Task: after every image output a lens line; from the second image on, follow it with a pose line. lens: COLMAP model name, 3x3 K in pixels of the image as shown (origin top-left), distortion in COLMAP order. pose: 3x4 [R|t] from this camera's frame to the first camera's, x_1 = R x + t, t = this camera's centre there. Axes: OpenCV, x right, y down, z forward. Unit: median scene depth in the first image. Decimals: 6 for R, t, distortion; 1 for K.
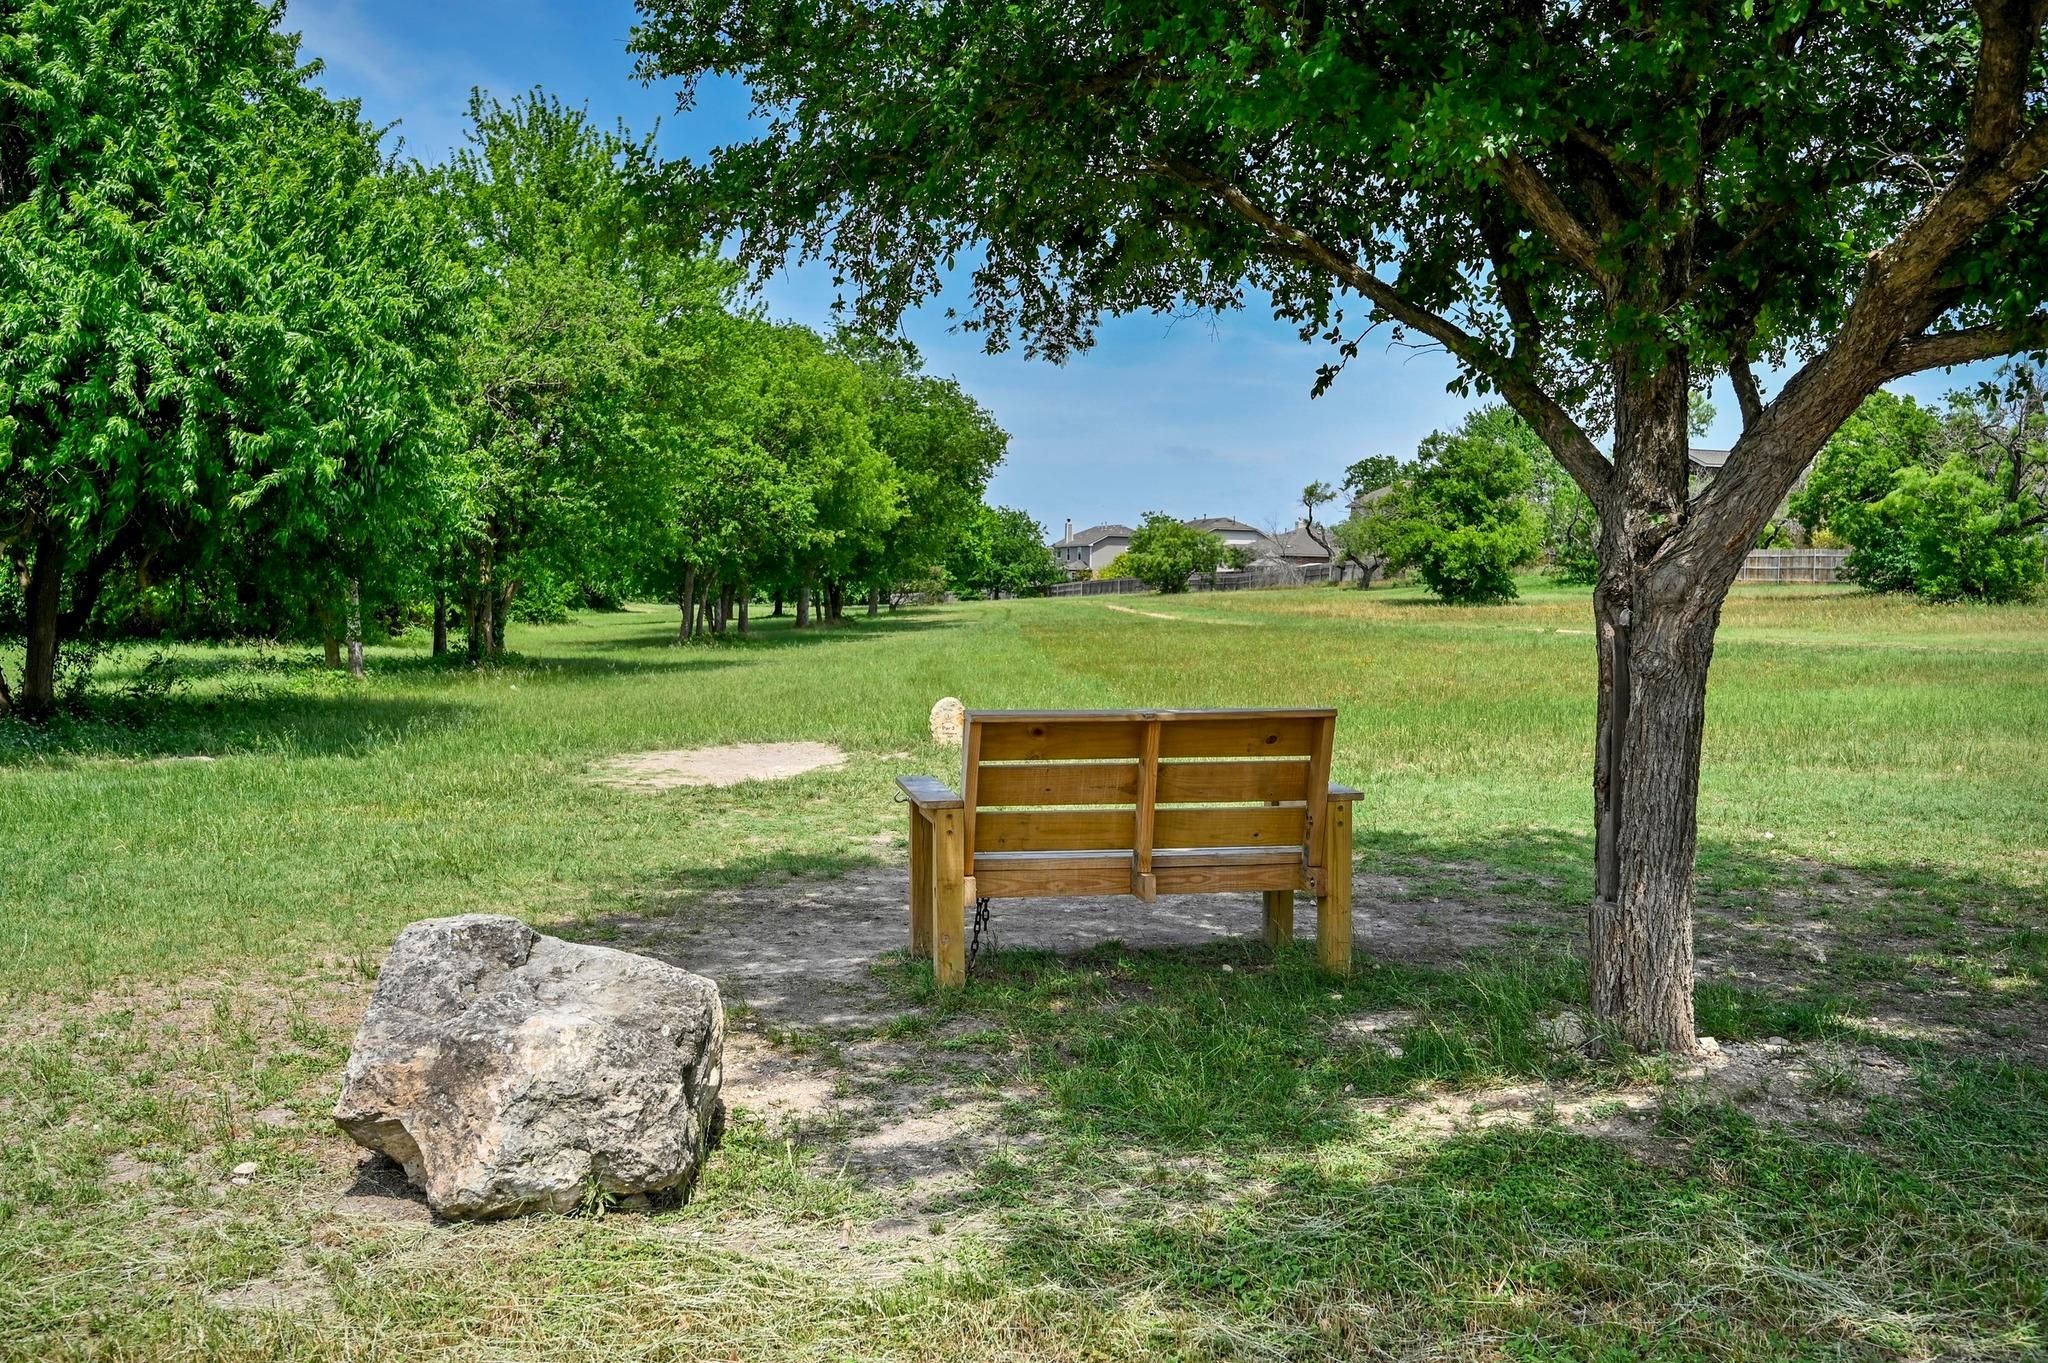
lens RADIAL K [[1775.0, 0, 1016.8], [0, 1775.0, 714.0], [0, 0, 1]] dist [0.113714, -0.193956]
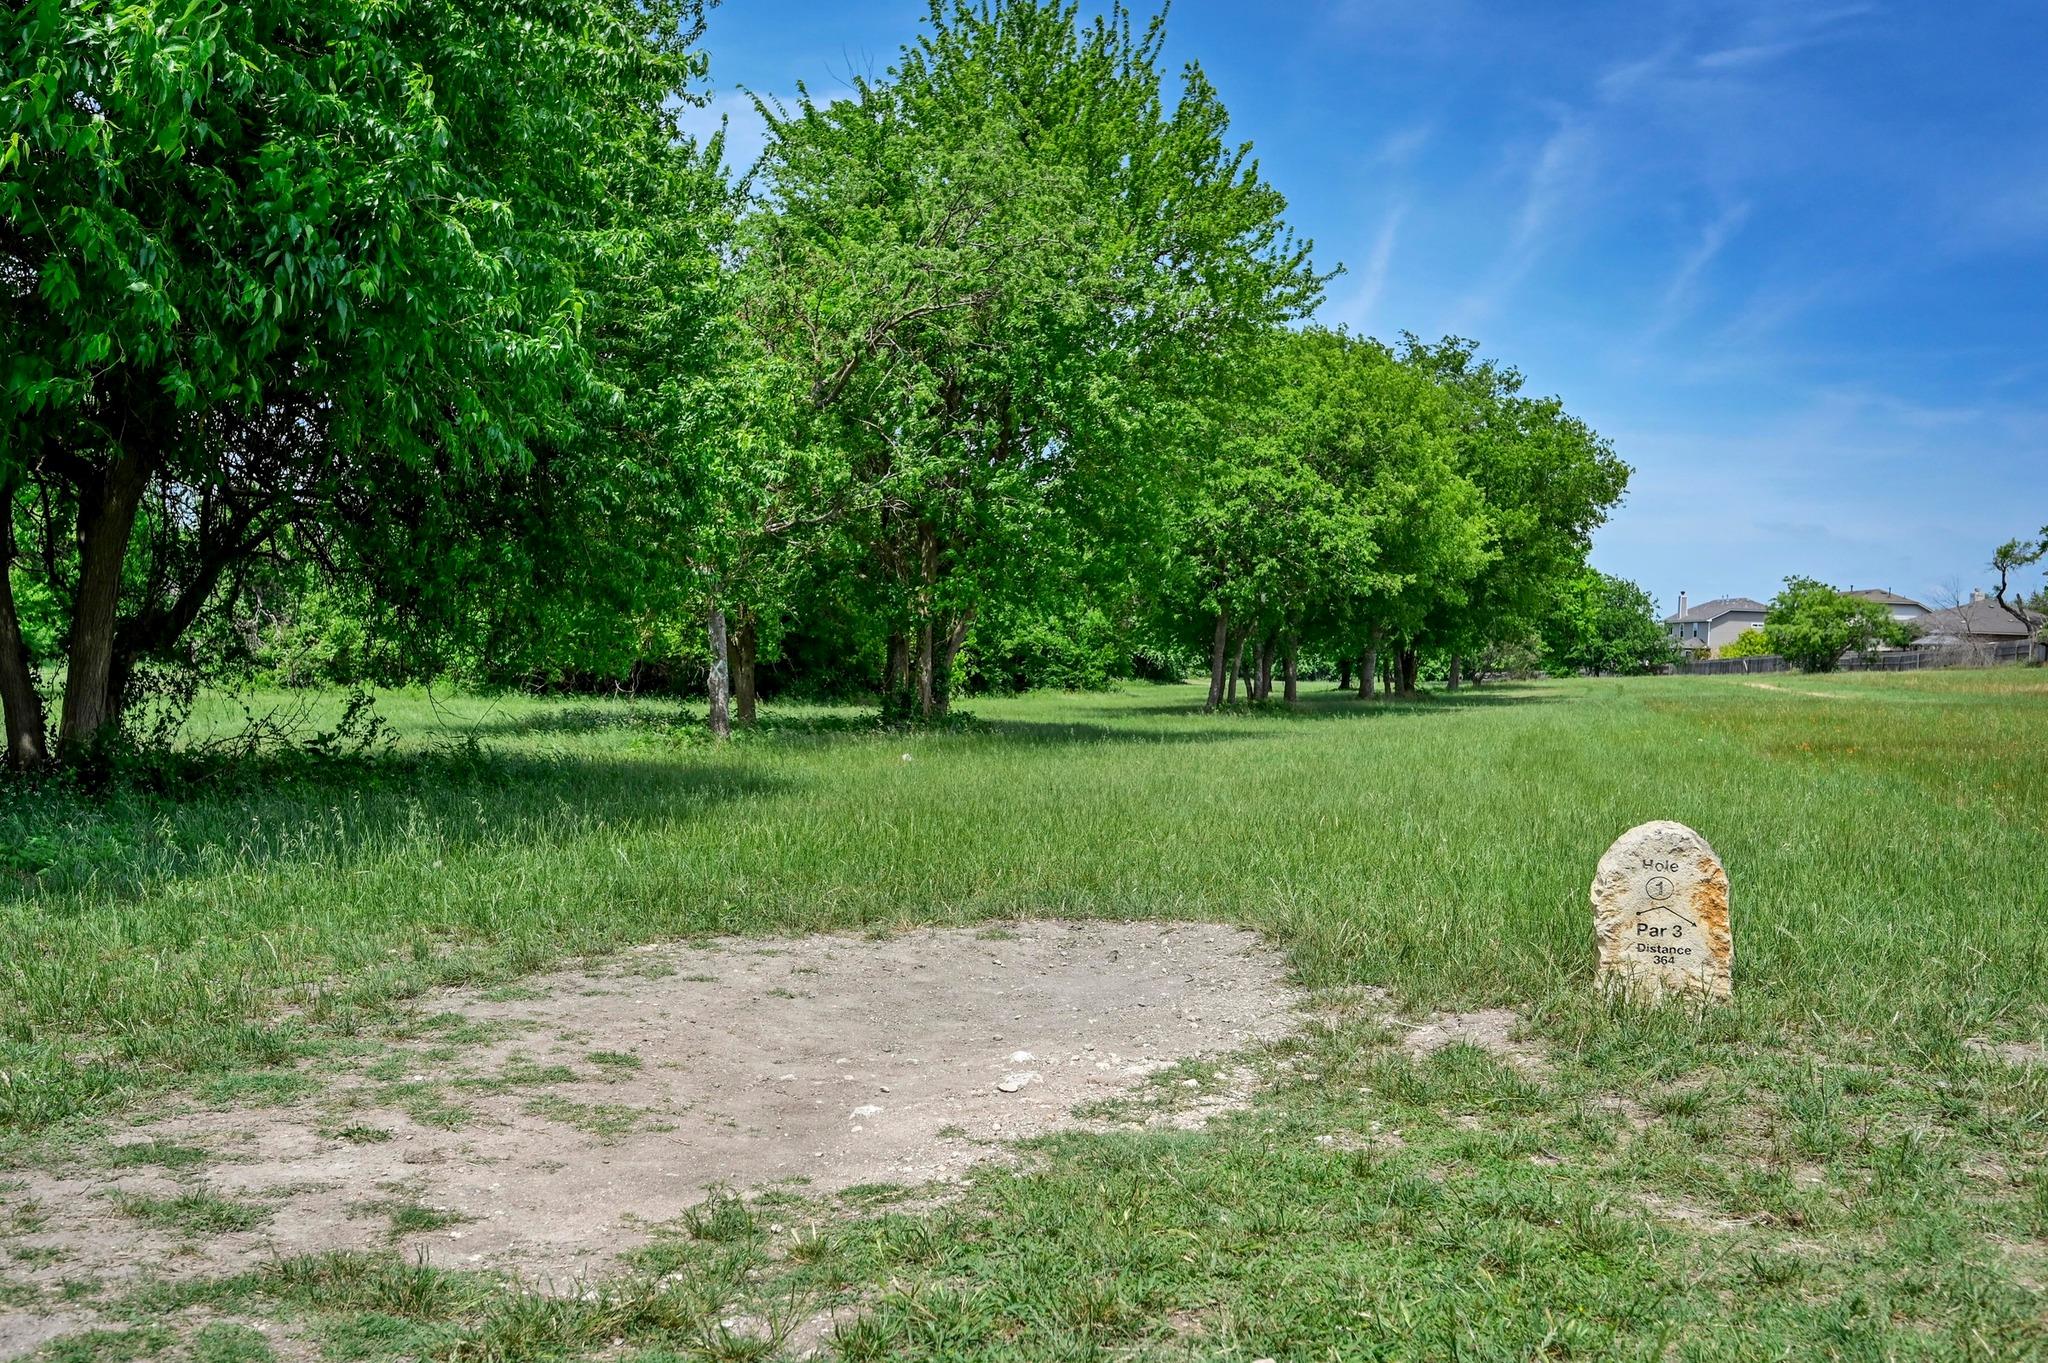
lens RADIAL K [[1775.0, 0, 1016.8], [0, 1775.0, 714.0], [0, 0, 1]] dist [0.113714, -0.193956]
pose [[0.948547, 0.019783, -0.316017, -0.008854], [-0.033989, 0.998641, -0.039503, -0.002188], [0.314806, 0.048212, 0.947931, 0.135024]]
